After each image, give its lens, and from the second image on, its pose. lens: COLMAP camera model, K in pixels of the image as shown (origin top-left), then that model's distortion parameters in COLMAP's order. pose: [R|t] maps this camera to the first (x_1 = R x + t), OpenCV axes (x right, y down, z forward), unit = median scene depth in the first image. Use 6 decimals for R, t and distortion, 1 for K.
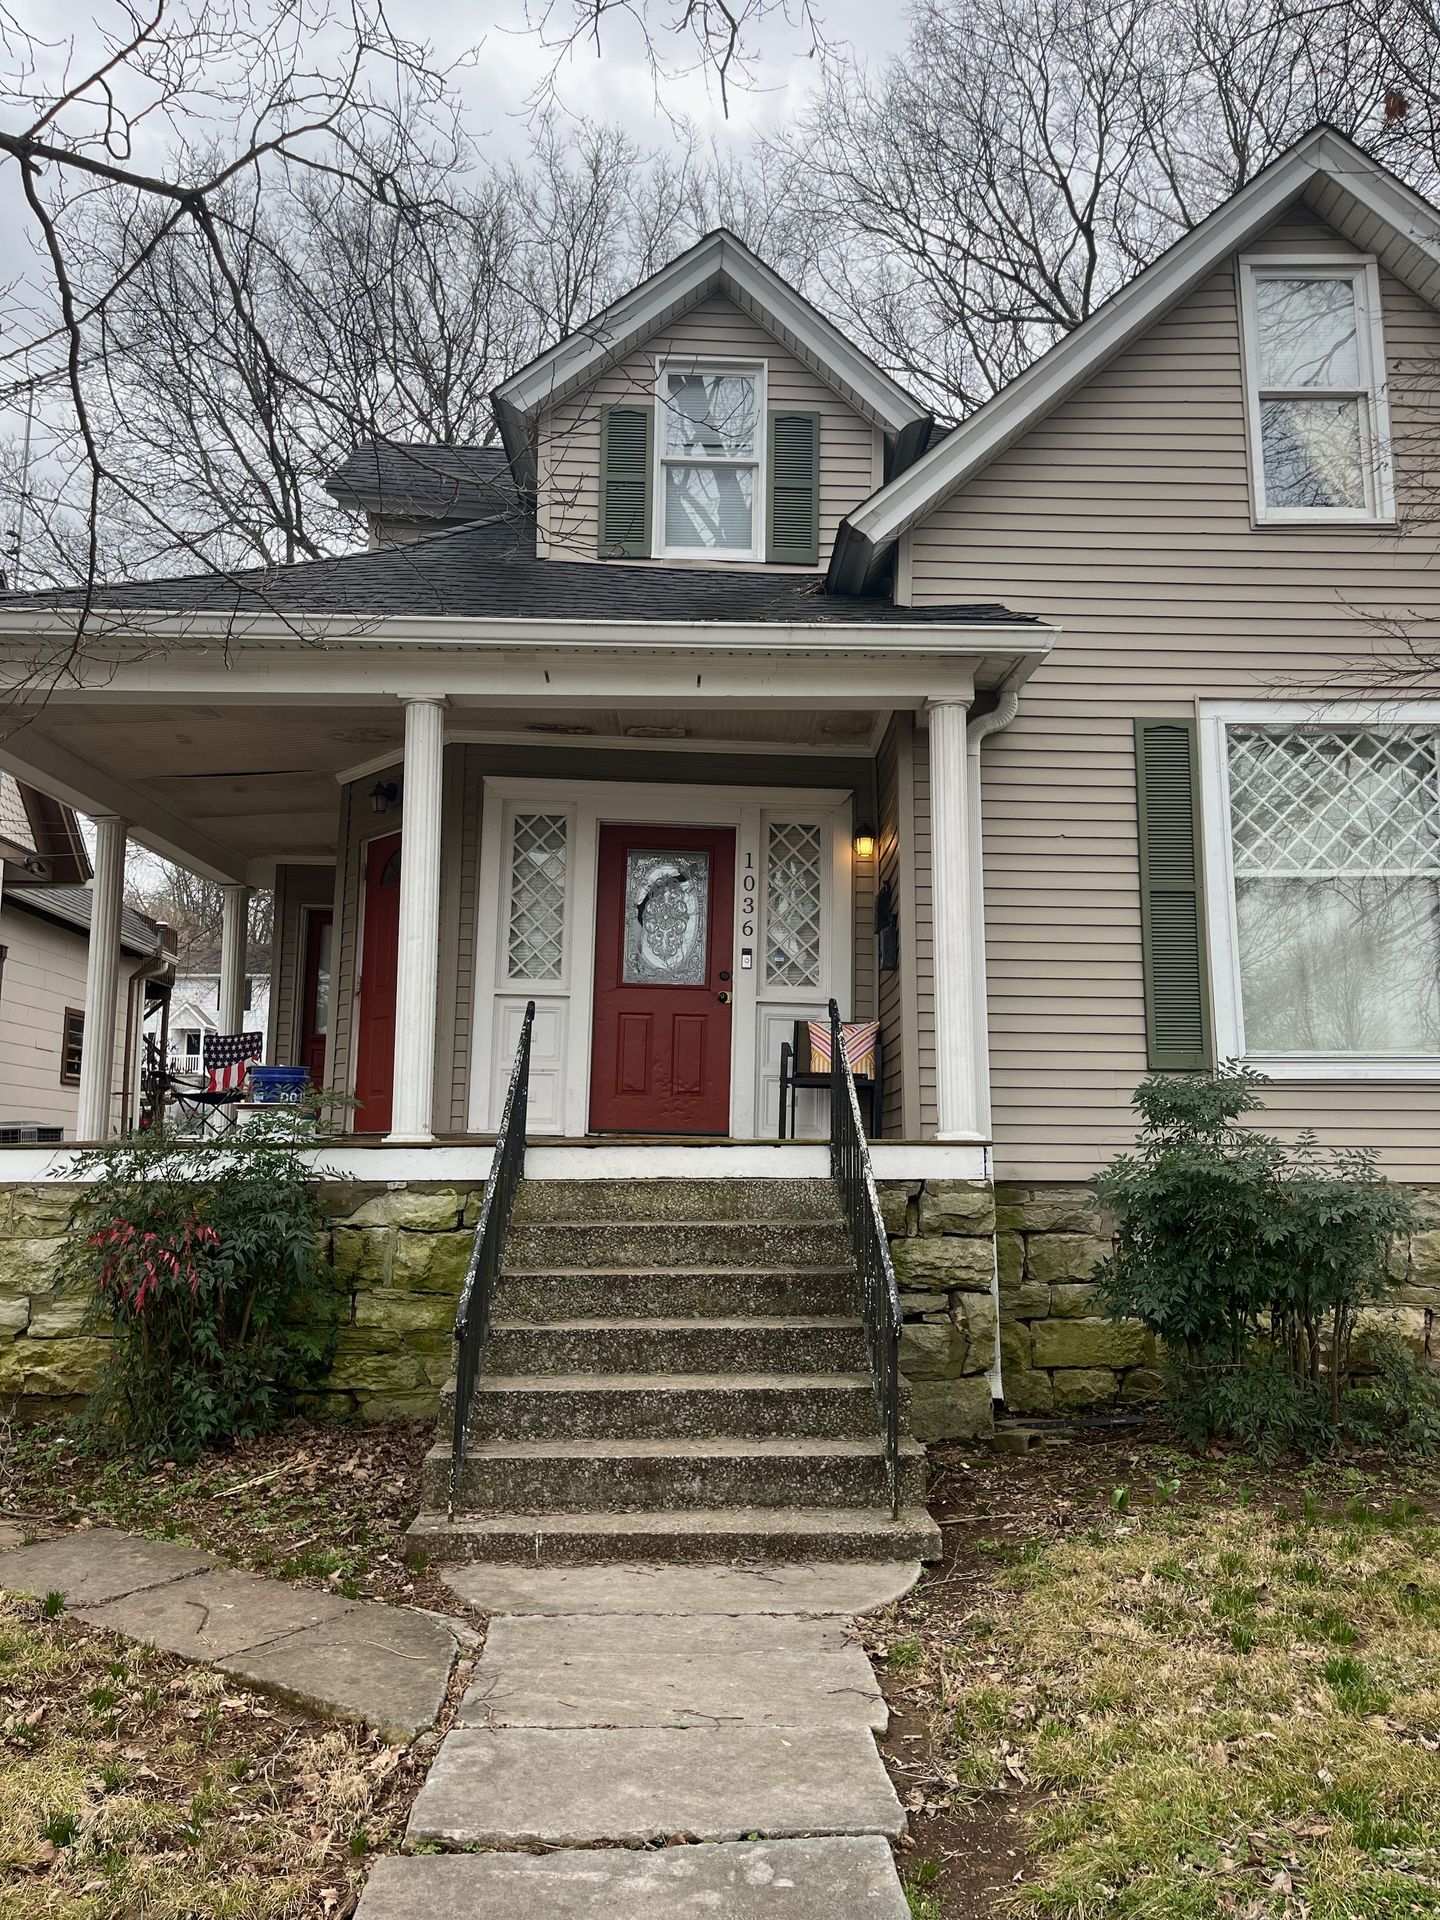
lens RADIAL K [[1461.4, 0, 736.2], [0, 1461.4, 962.3], [0, 0, 1]] dist [0.039628, 0.002201]
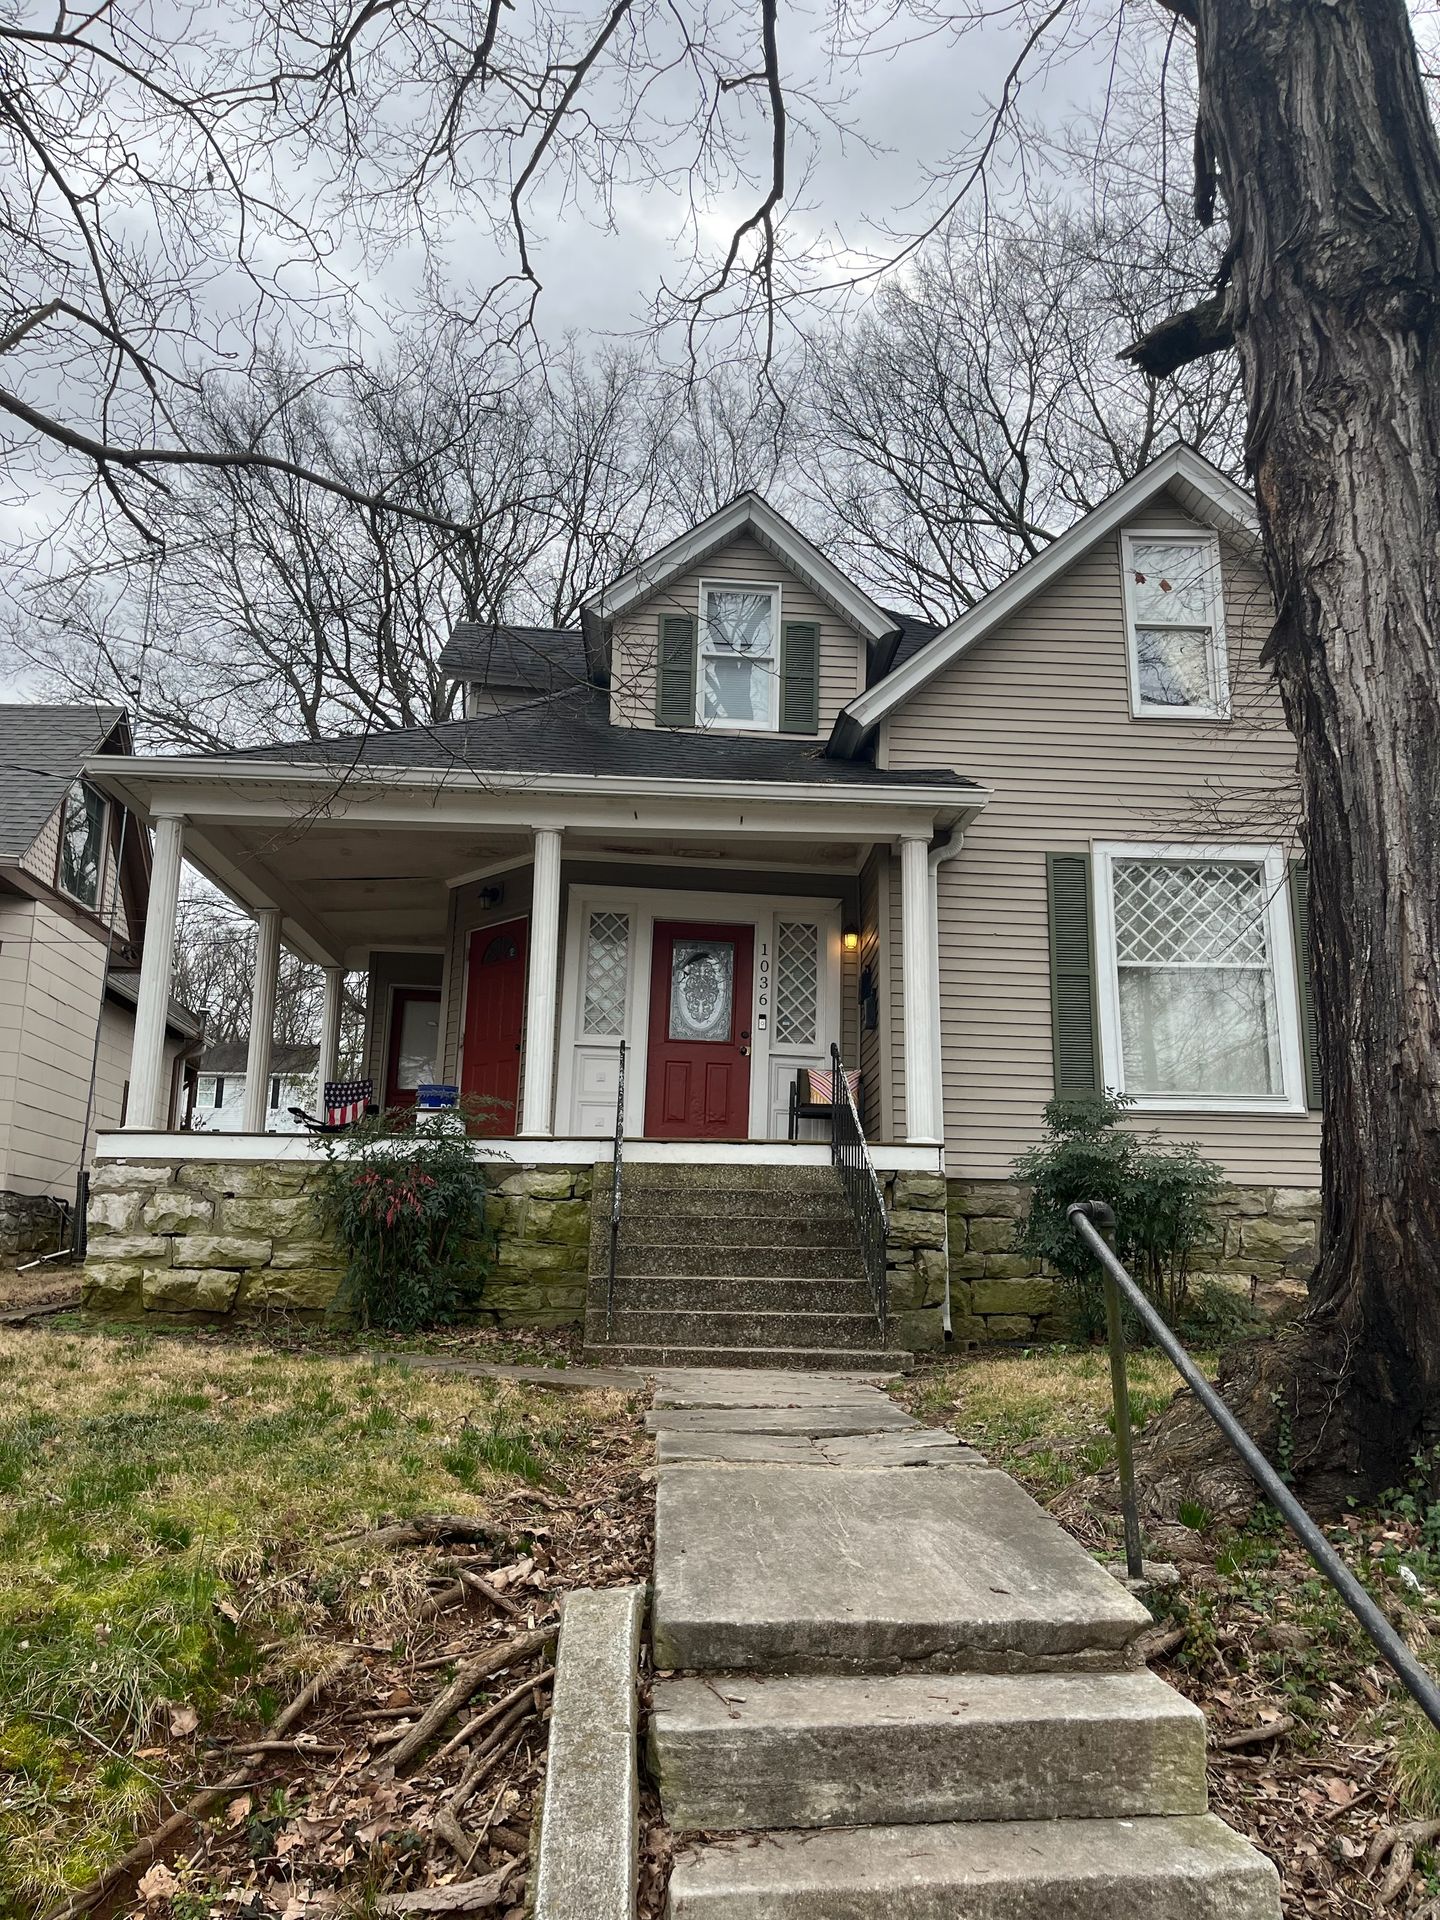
lens RADIAL K [[1461.4, 0, 711.5], [0, 1461.4, 960.6], [0, 0, 1]] dist [0.039628, 0.002201]
pose [[0.999653, 0.019364, 0.017873, -0.071515], [-0.017908, 0.996768, -0.078308, 0.052110], [-0.019331, 0.077961, 0.996769, -0.379566]]
